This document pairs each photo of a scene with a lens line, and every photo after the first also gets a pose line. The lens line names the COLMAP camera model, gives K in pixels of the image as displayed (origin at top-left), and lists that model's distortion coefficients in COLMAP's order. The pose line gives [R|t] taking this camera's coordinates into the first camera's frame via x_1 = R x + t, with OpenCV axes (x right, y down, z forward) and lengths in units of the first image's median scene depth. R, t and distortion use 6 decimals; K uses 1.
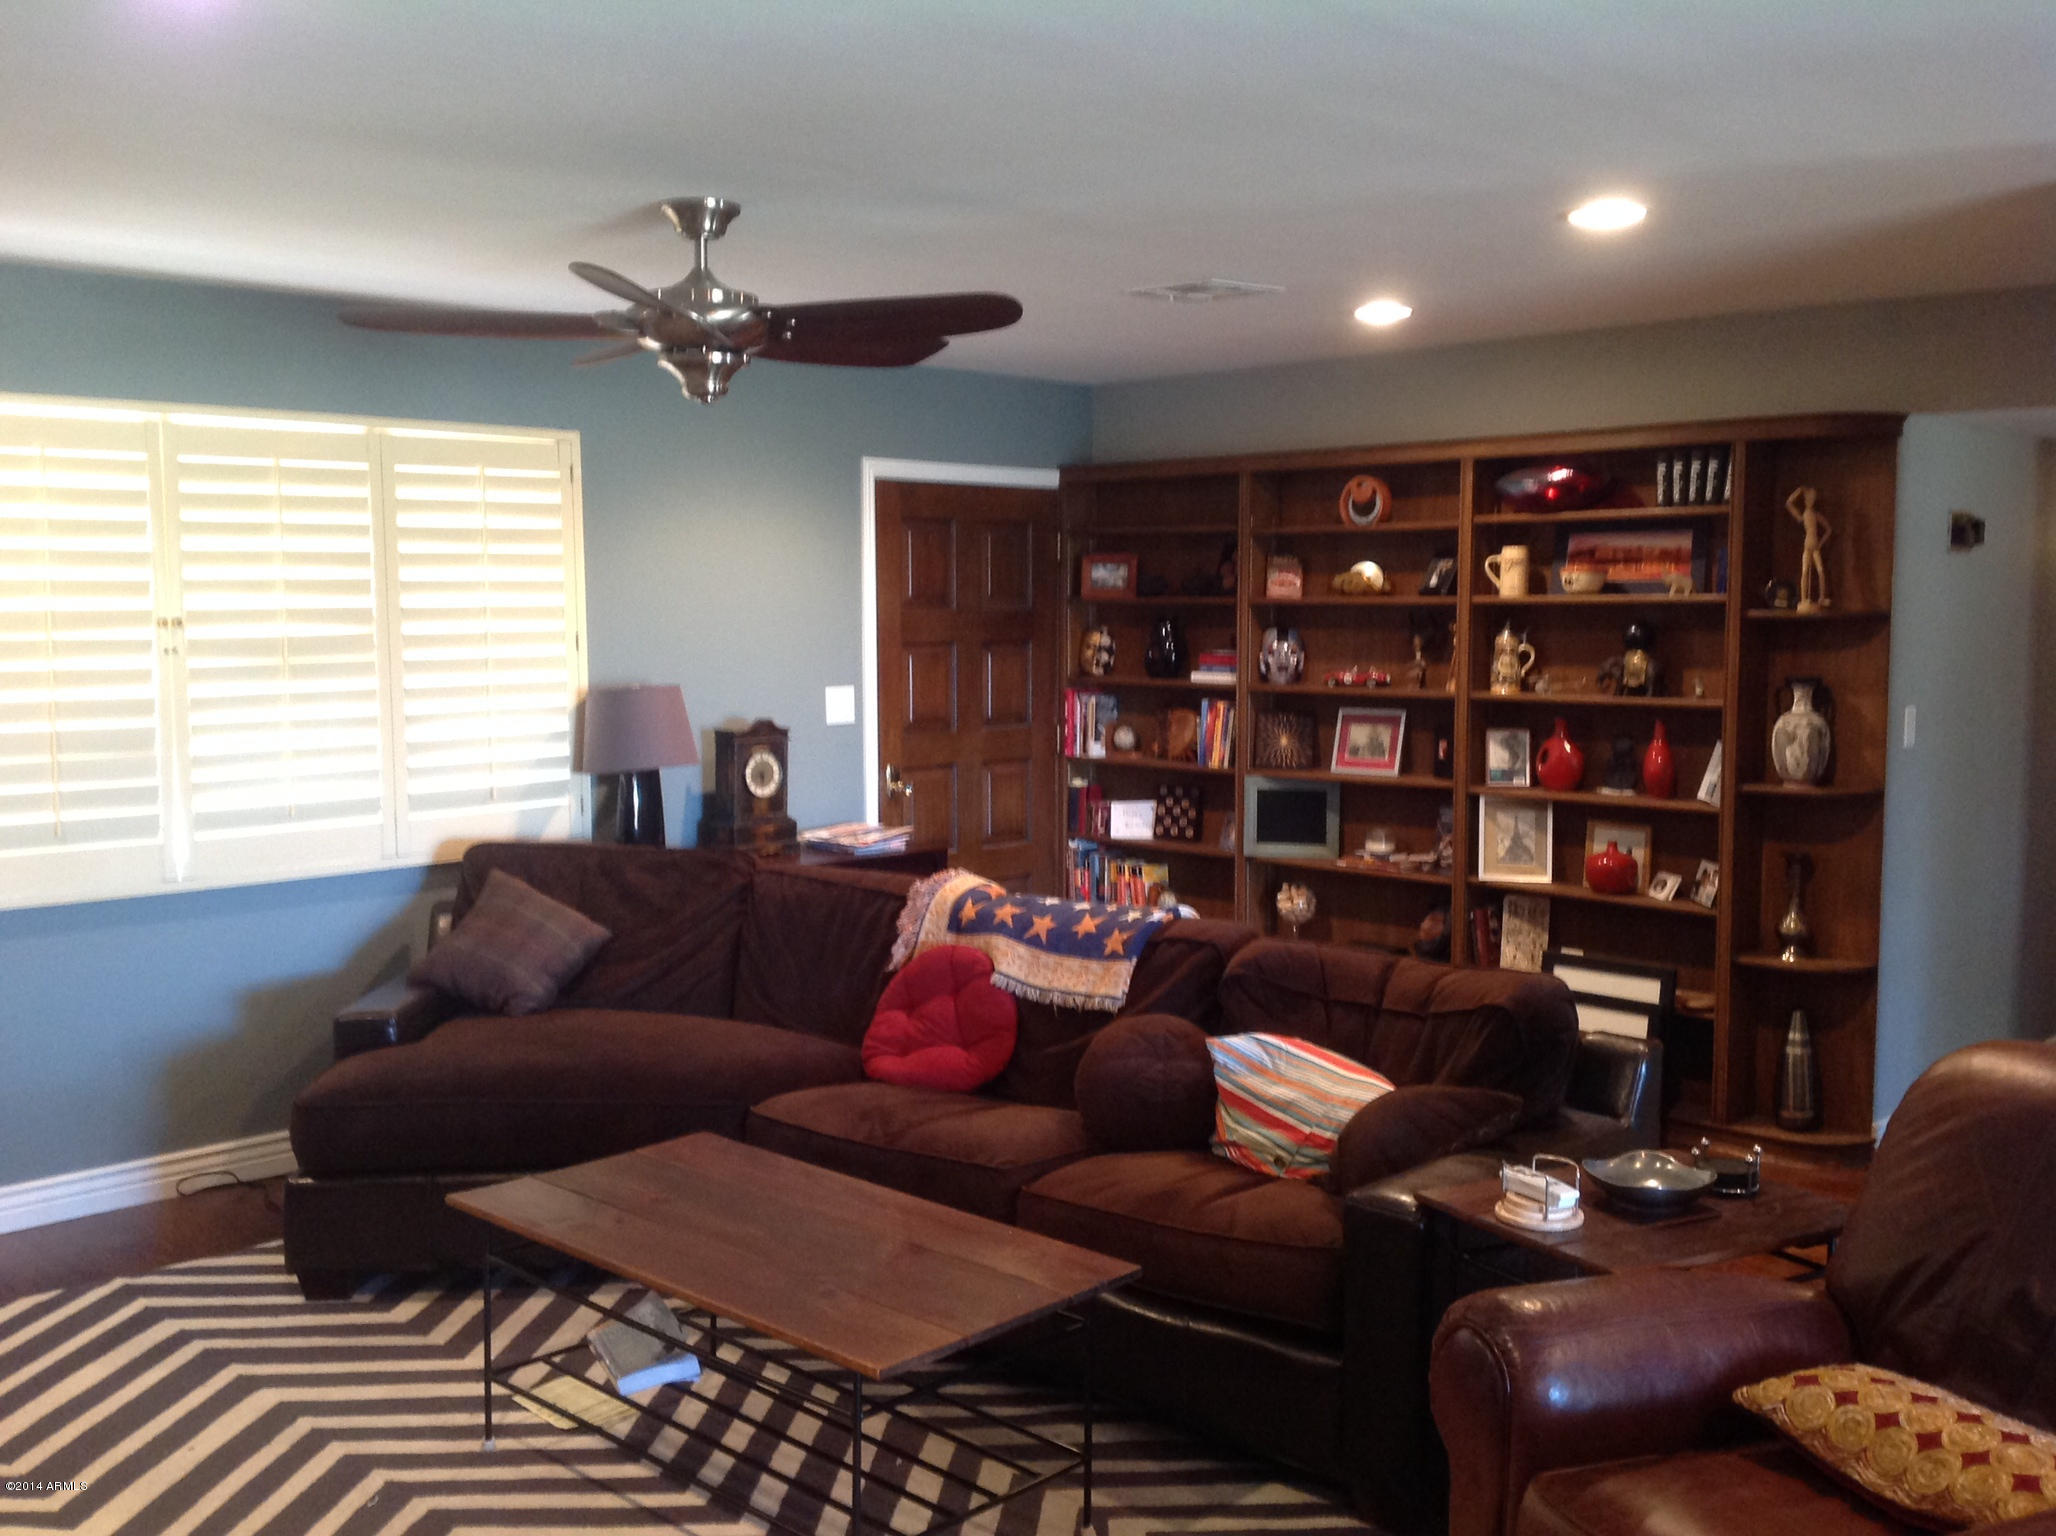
lens RADIAL K [[1885.1, 0, 1028.6], [0, 1885.1, 776.4], [0, 0, 1]] dist [0.008586, 0.000000]
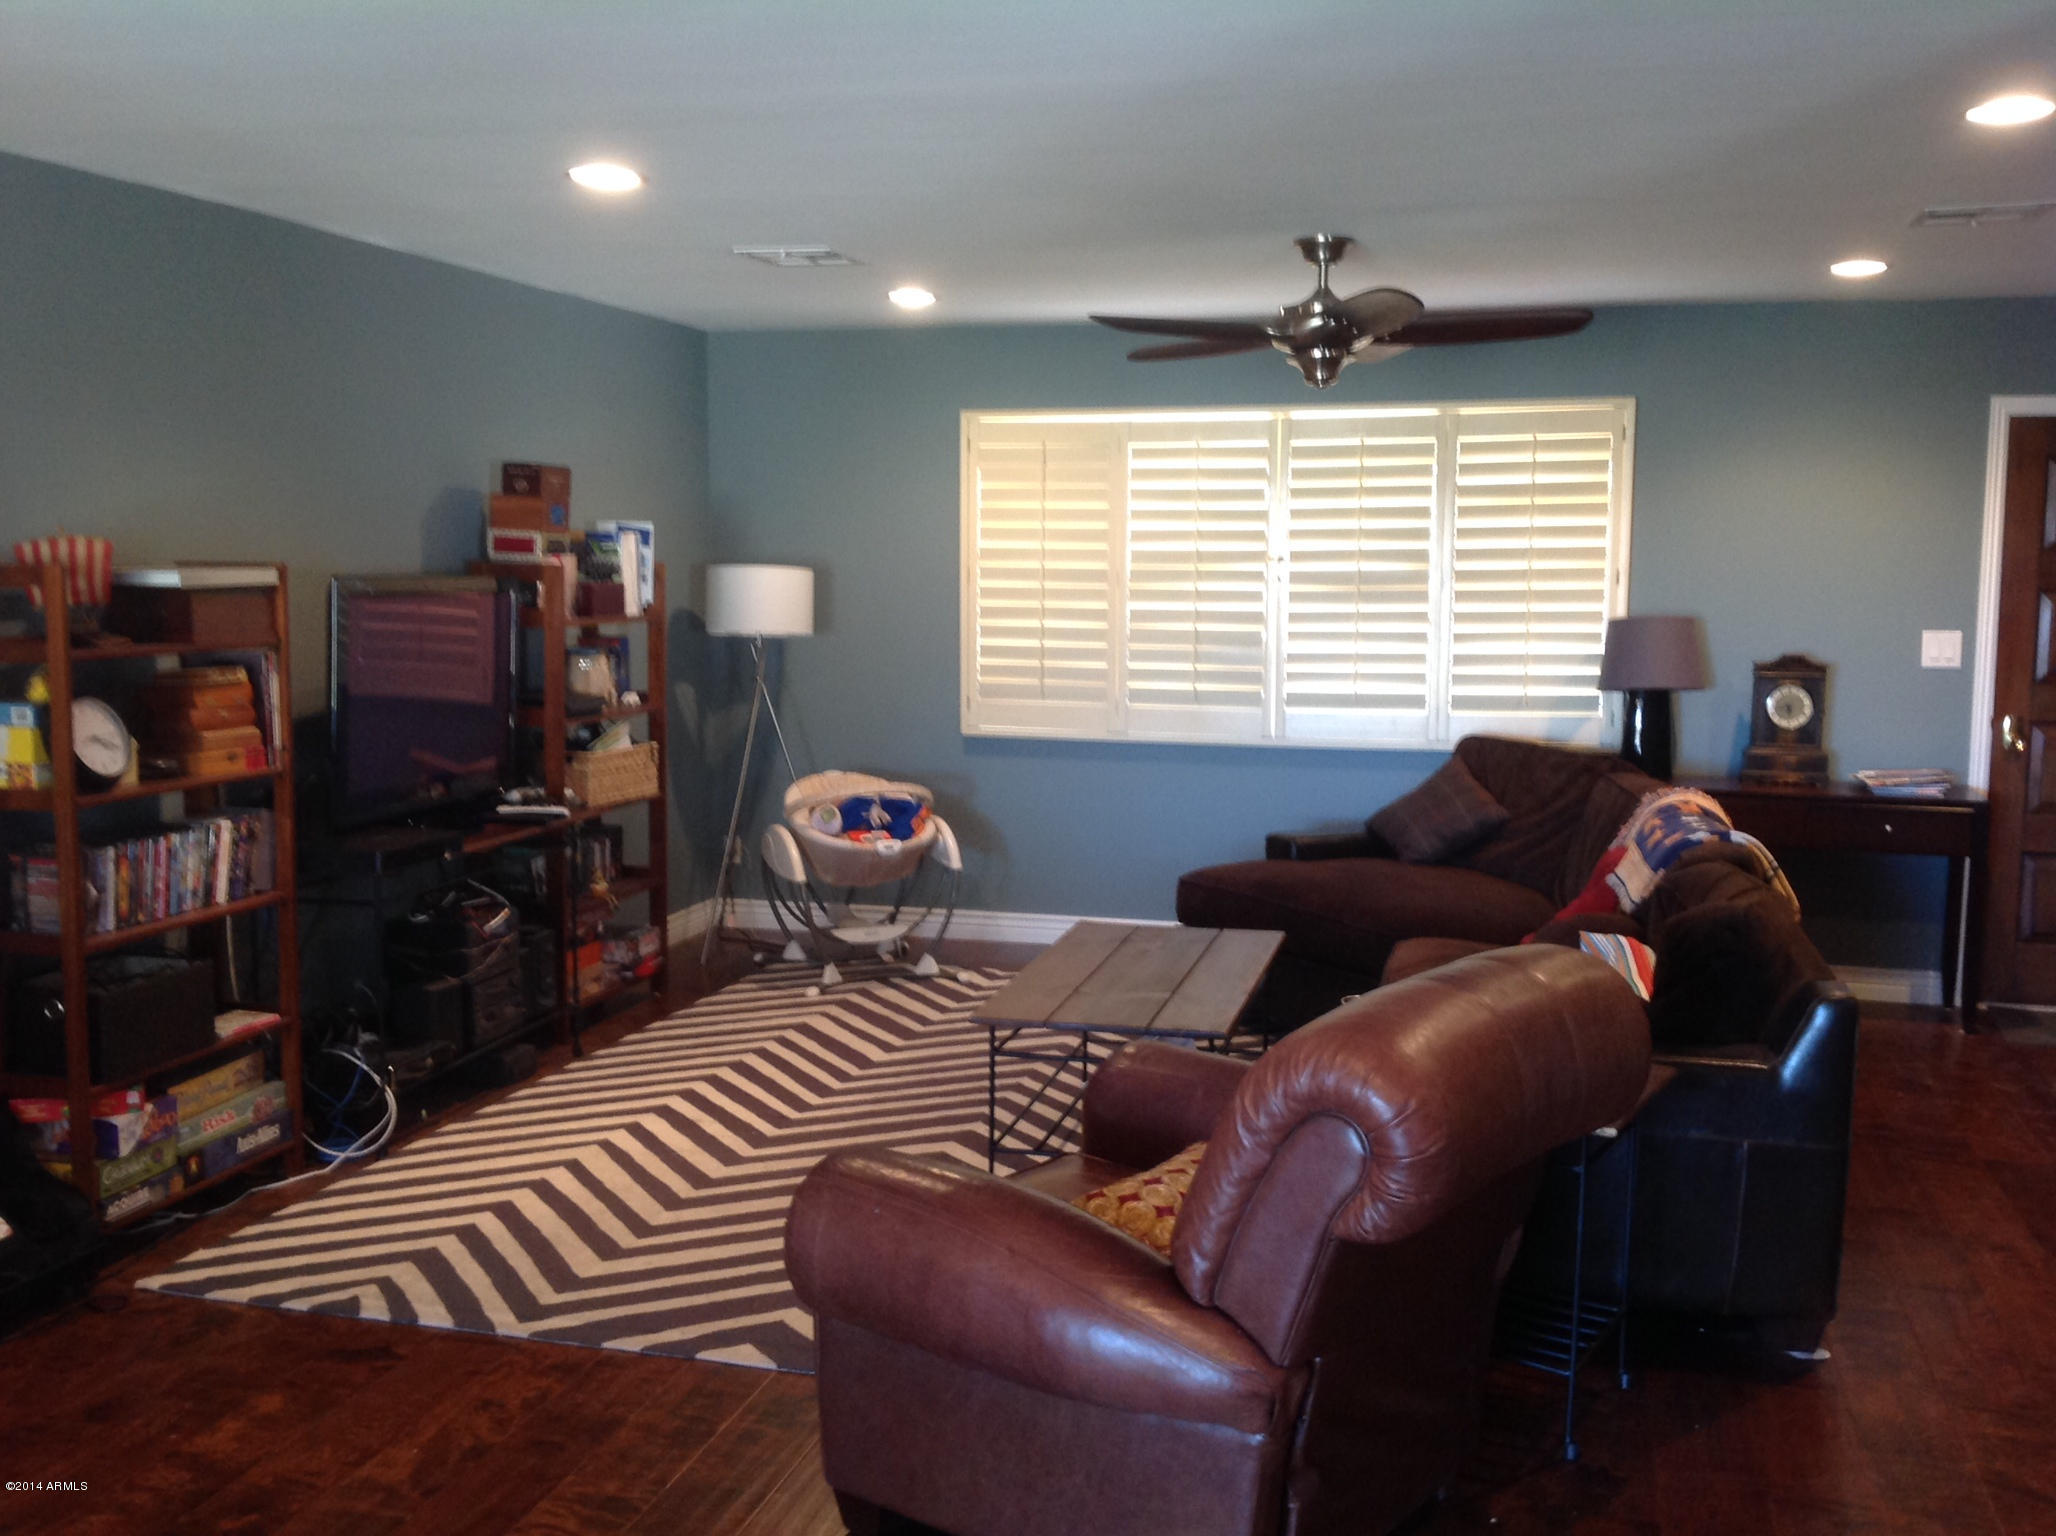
lens RADIAL K [[1885.1, 0, 1034.9], [0, 1885.1, 767.2], [0, 0, 1]] dist [0.008586, 0.000000]
pose [[0.510959, 0.094839, -0.854357, 0.590155], [-0.083309, 0.994680, 0.060592, 0.003769], [0.855559, 0.040216, 0.516142, 0.095152]]
